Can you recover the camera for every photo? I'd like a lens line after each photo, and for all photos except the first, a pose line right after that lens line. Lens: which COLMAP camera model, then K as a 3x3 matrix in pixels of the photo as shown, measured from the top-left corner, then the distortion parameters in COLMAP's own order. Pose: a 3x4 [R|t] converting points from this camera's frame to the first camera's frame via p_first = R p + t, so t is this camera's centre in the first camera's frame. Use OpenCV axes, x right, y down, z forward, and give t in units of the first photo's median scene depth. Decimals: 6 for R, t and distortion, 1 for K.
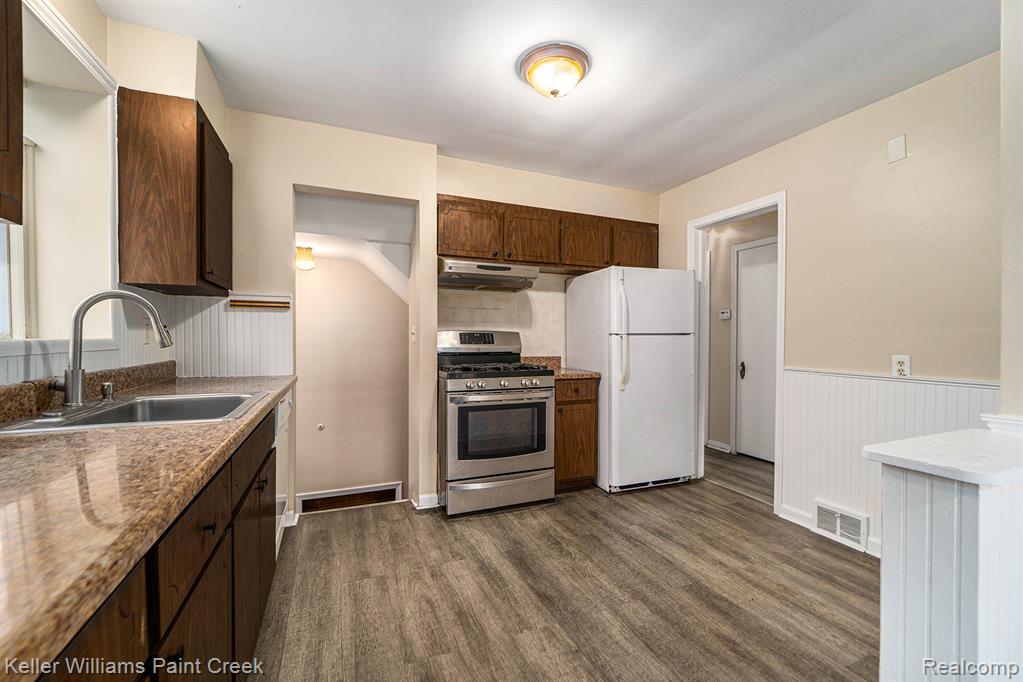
lens RADIAL K [[423.6, 0, 512.6], [0, 423.6, 343.2], [0, 0, 1]] dist [-0.010397, -0.000435]
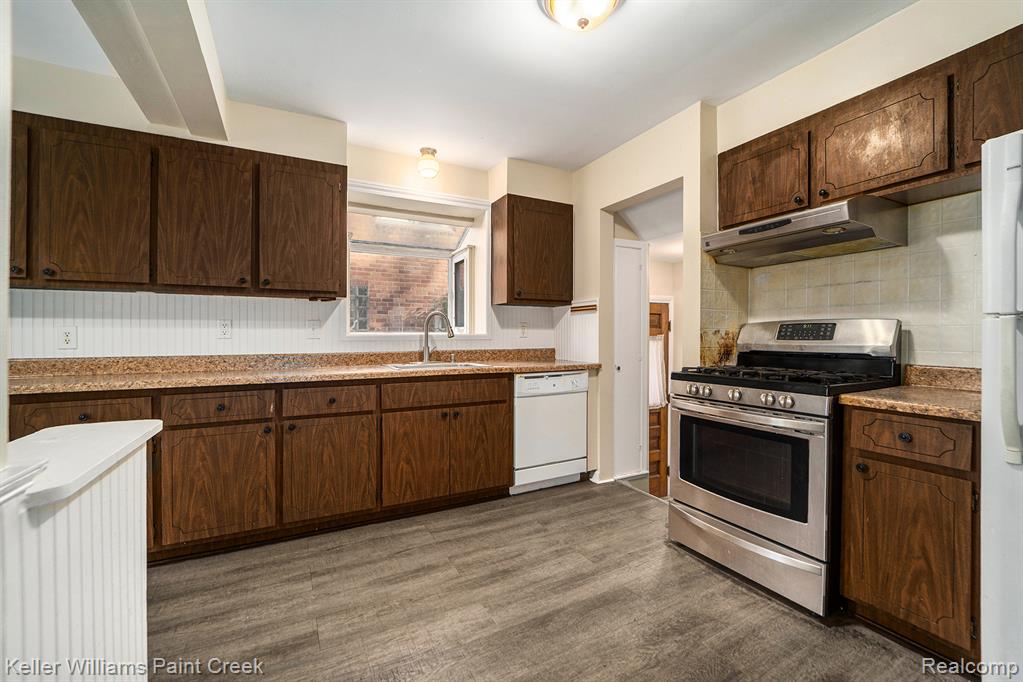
lens RADIAL K [[423.6, 0, 509.0], [0, 423.6, 344.4], [0, 0, 1]] dist [-0.010397, -0.000435]
pose [[0.090135, 0.017029, -0.995784, 0.743277], [-0.006415, 0.999843, 0.016518, 0.001601], [0.995909, 0.004899, 0.090230, 0.661556]]
